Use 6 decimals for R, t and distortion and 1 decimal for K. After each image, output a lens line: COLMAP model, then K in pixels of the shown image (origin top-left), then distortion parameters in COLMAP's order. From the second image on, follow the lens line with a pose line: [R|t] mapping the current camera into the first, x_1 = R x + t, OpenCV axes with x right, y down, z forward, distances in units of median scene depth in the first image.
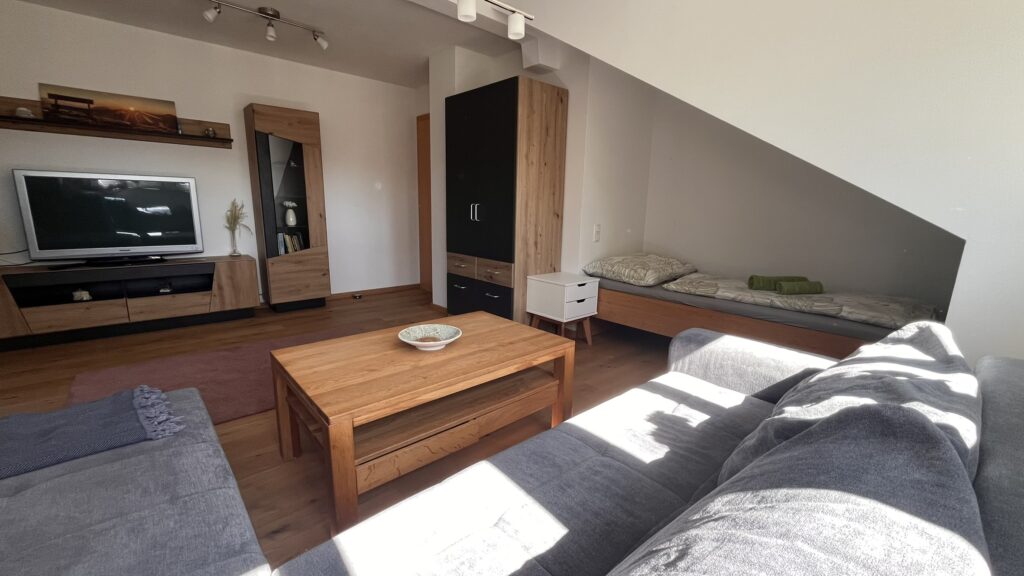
lens RADIAL K [[419.0, 0, 512.0], [0, 419.0, 288.0], [0, 0, 1]] dist [0.000563, 0.000077]
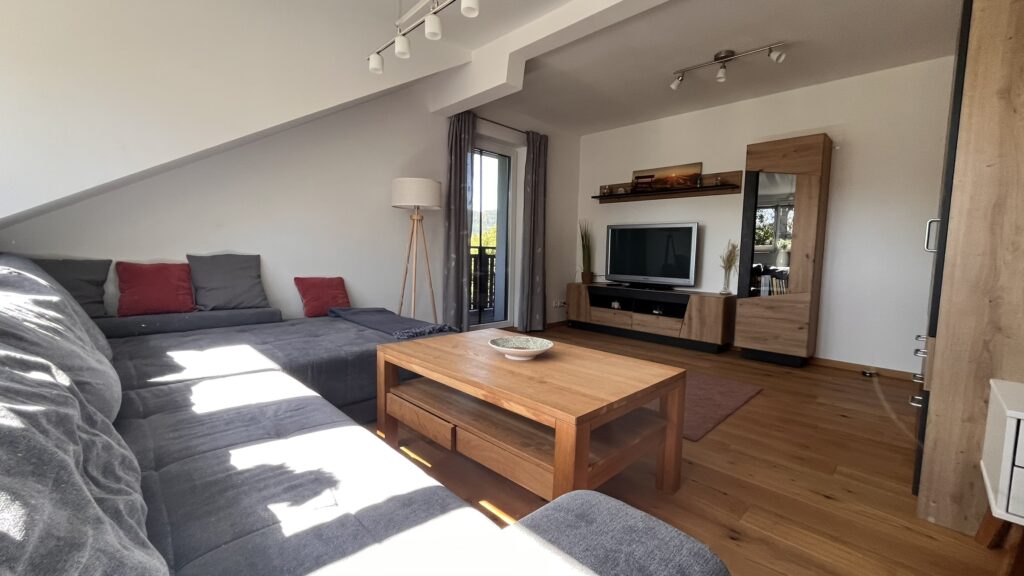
lens RADIAL K [[419.0, 0, 512.0], [0, 419.0, 288.0], [0, 0, 1]] dist [0.000563, 0.000077]
pose [[0.052466, 0.061701, -0.996715, 0.419604], [-0.219523, 0.974388, 0.048763, -0.031698], [0.974195, 0.216244, 0.064667, 0.500390]]
